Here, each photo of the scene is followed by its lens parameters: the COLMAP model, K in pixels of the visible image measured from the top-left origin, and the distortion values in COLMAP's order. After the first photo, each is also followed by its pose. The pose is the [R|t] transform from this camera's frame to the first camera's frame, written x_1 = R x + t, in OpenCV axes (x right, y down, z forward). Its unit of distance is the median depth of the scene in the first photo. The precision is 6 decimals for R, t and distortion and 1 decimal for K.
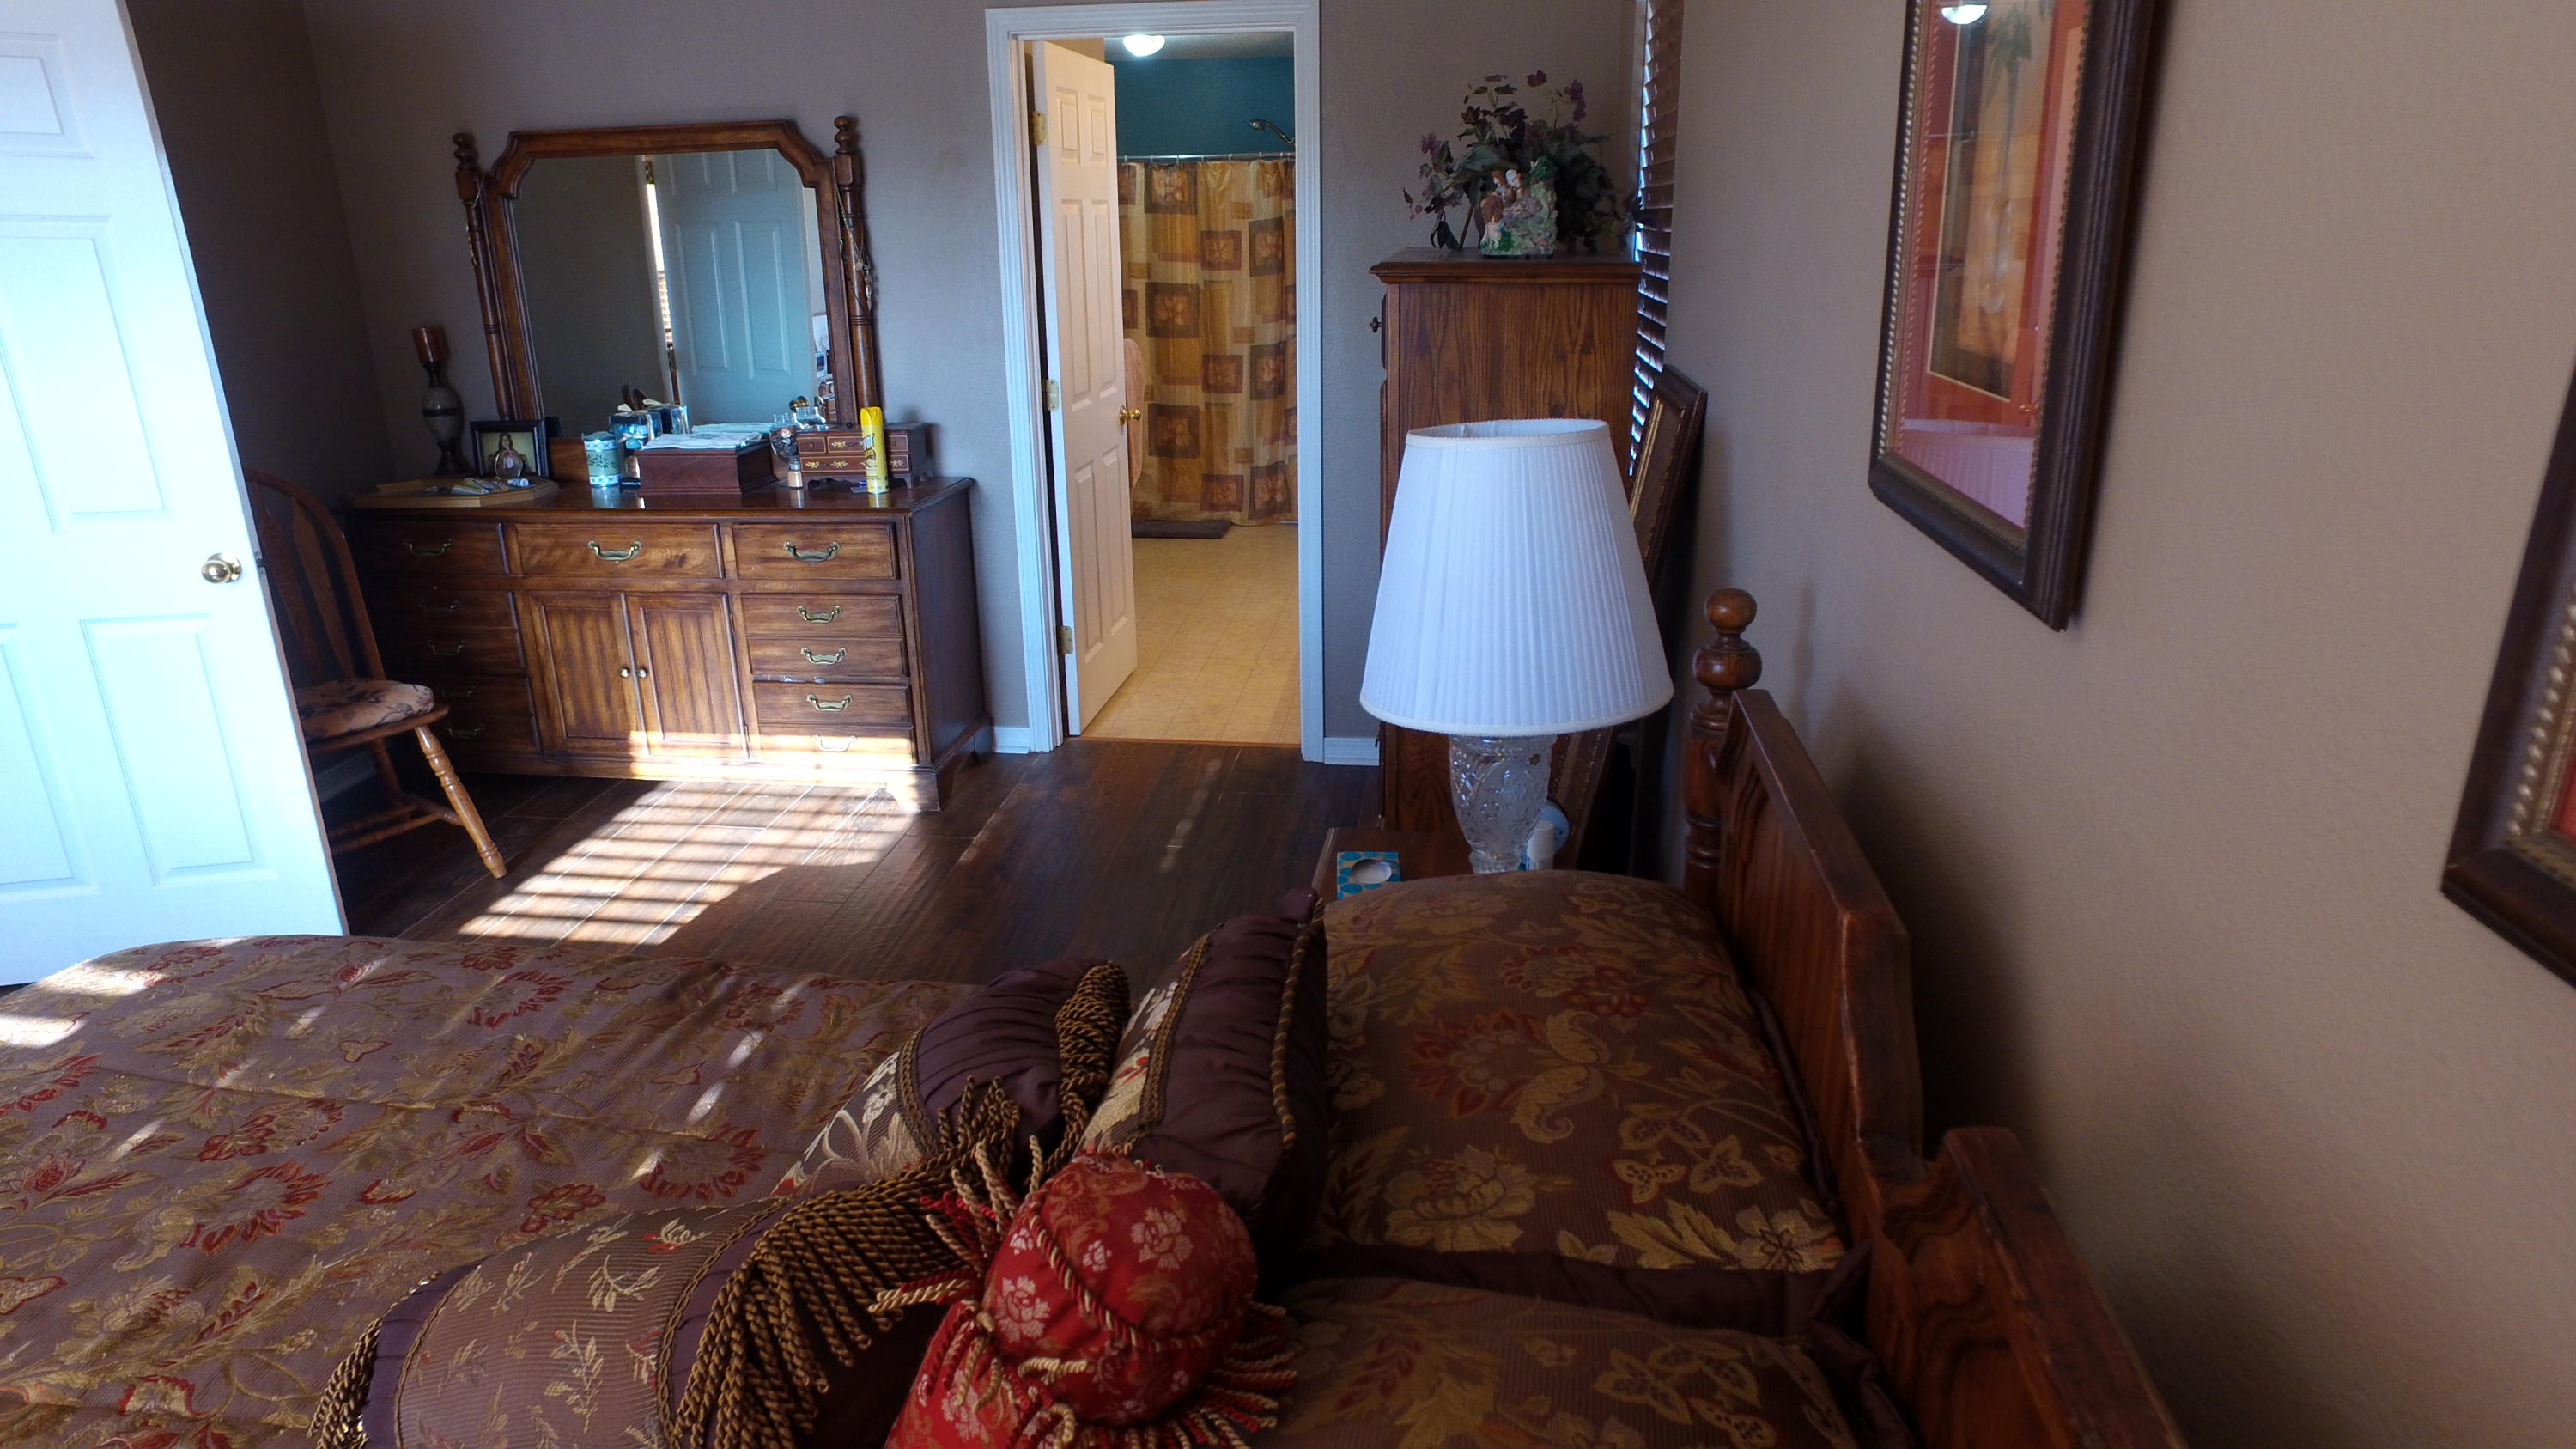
lens RADIAL K [[1496.2, 0, 1308.8], [0, 1496.2, 741.8], [0, 0, 1]] dist [-0.030079, 0.004744]
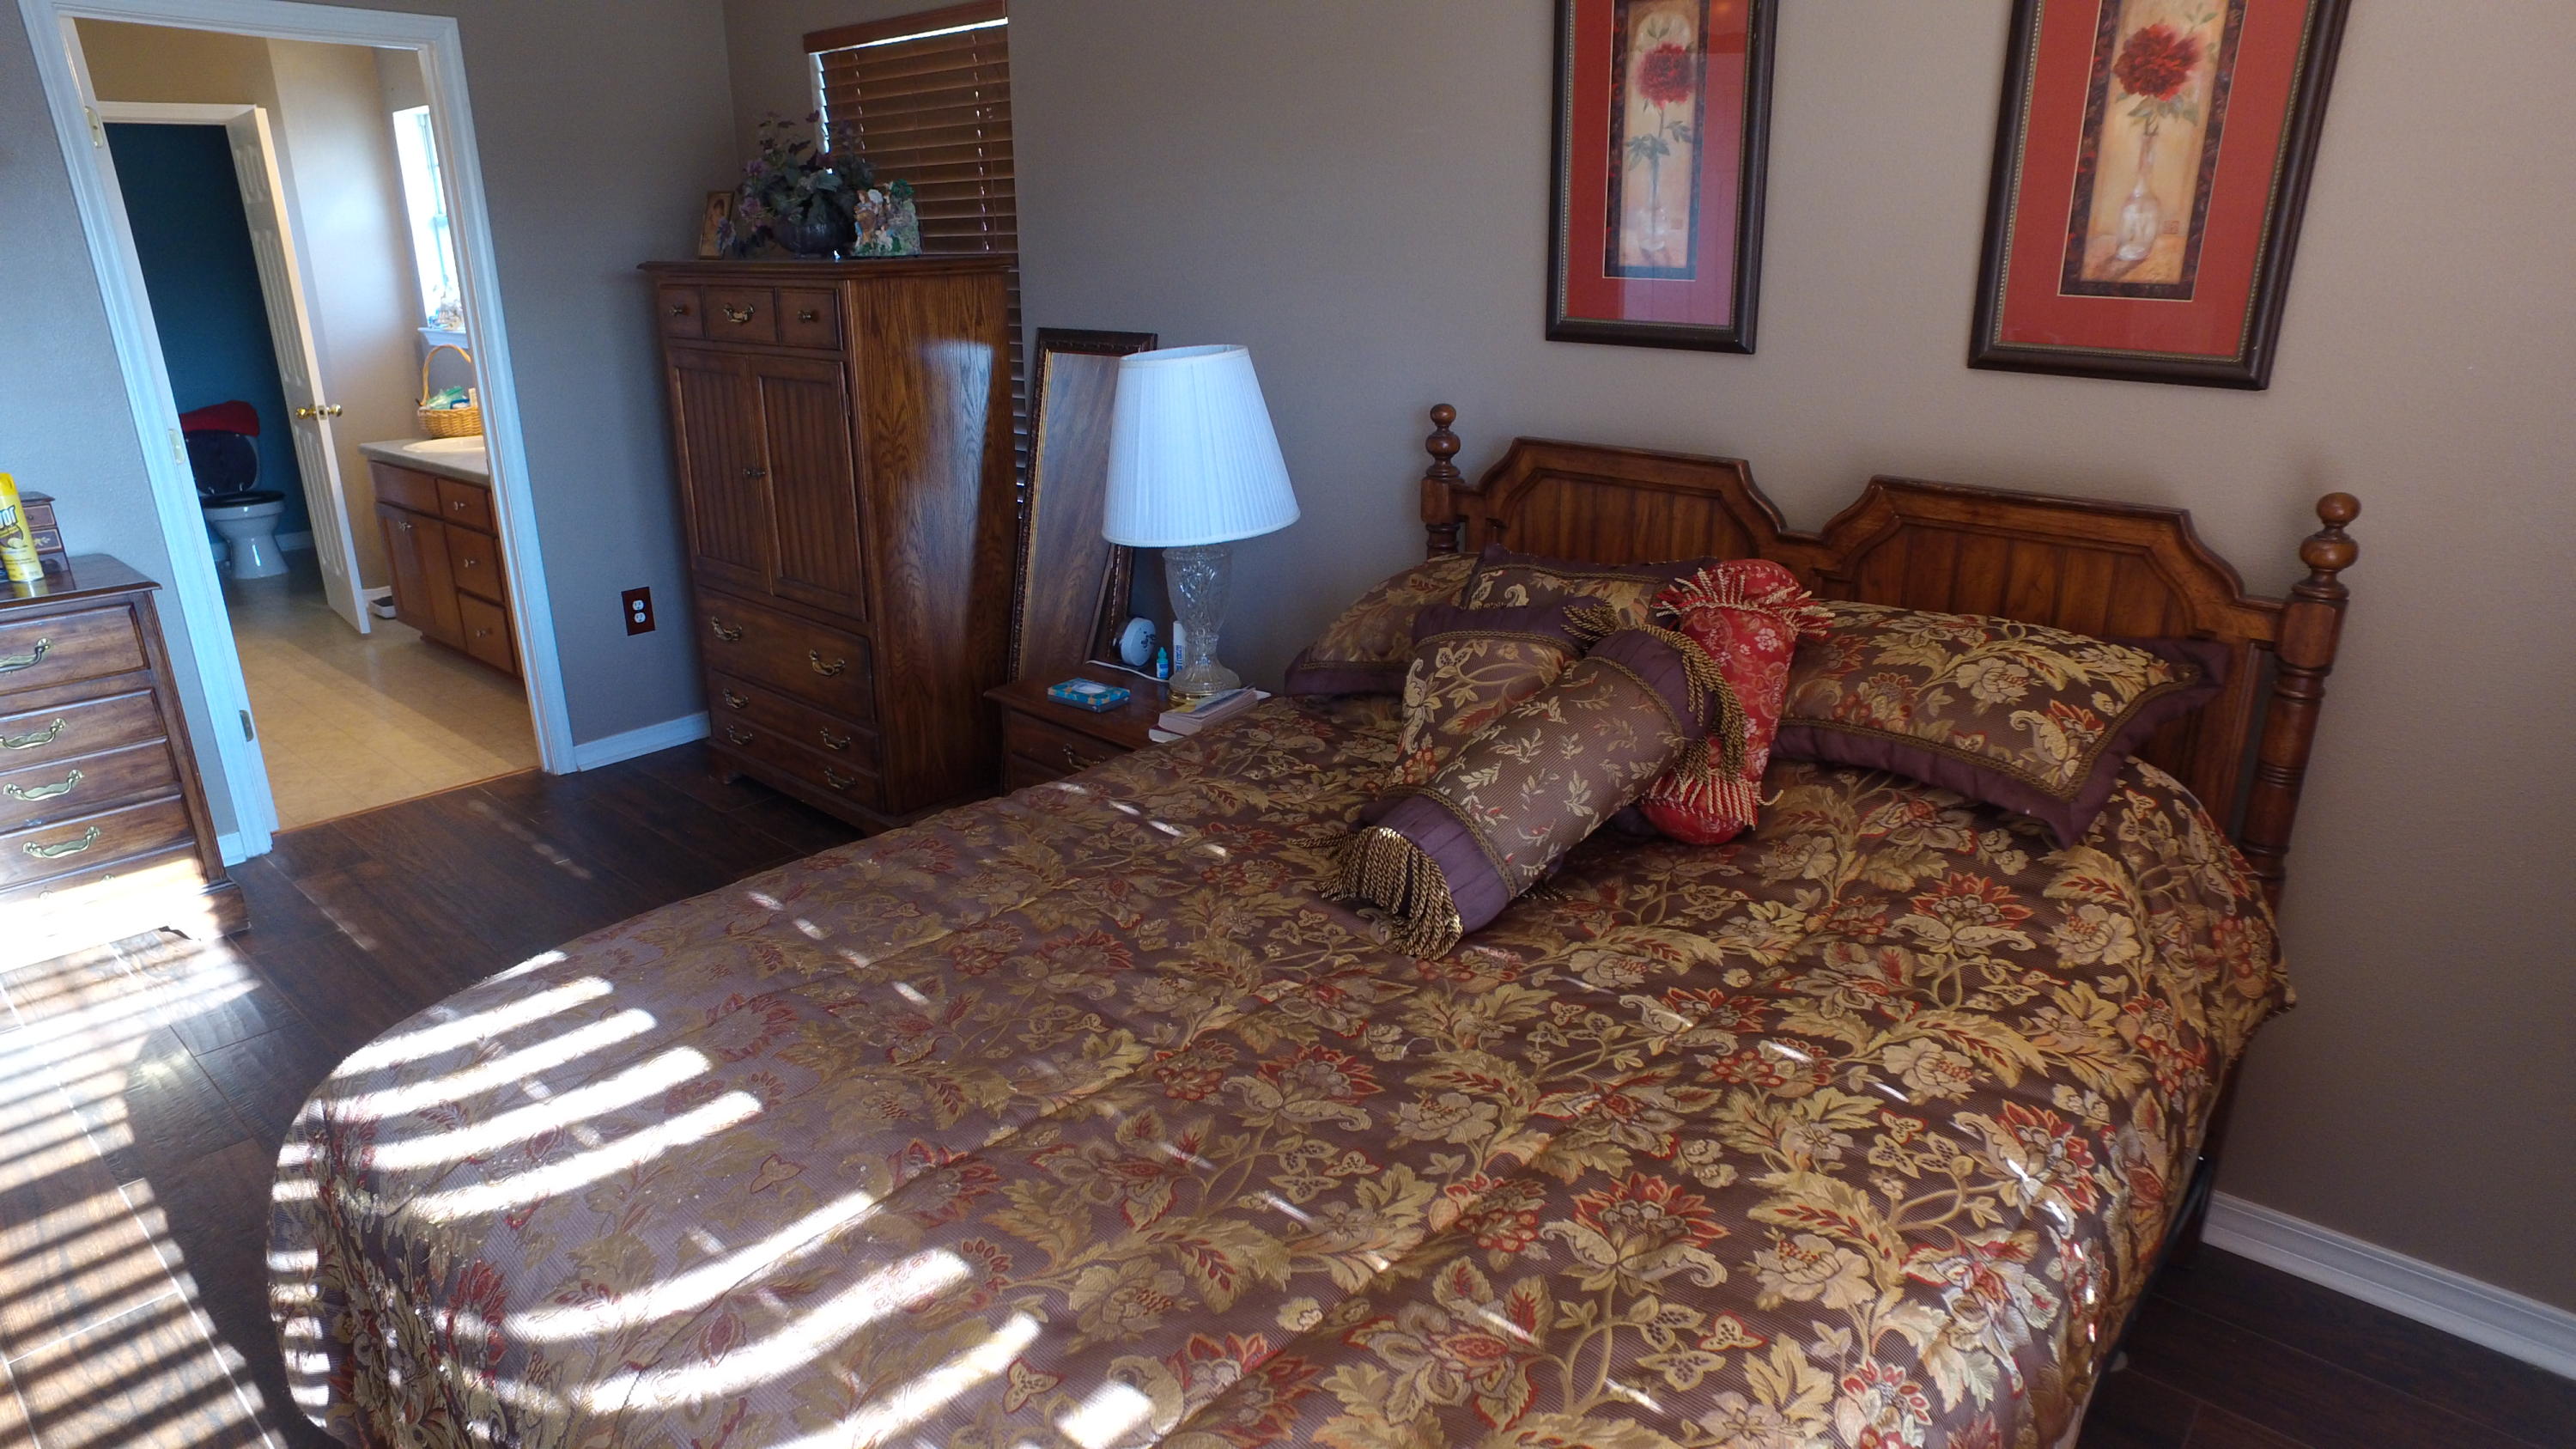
lens RADIAL K [[1496.2, 0, 1287.4], [0, 1496.2, 731.5], [0, 0, 1]] dist [-0.030079, 0.004744]
pose [[0.577568, -0.261593, 0.773295, -0.720995], [0.279599, 0.953364, 0.113677, 0.011876], [-0.766968, 0.150556, 0.623773, 0.004120]]
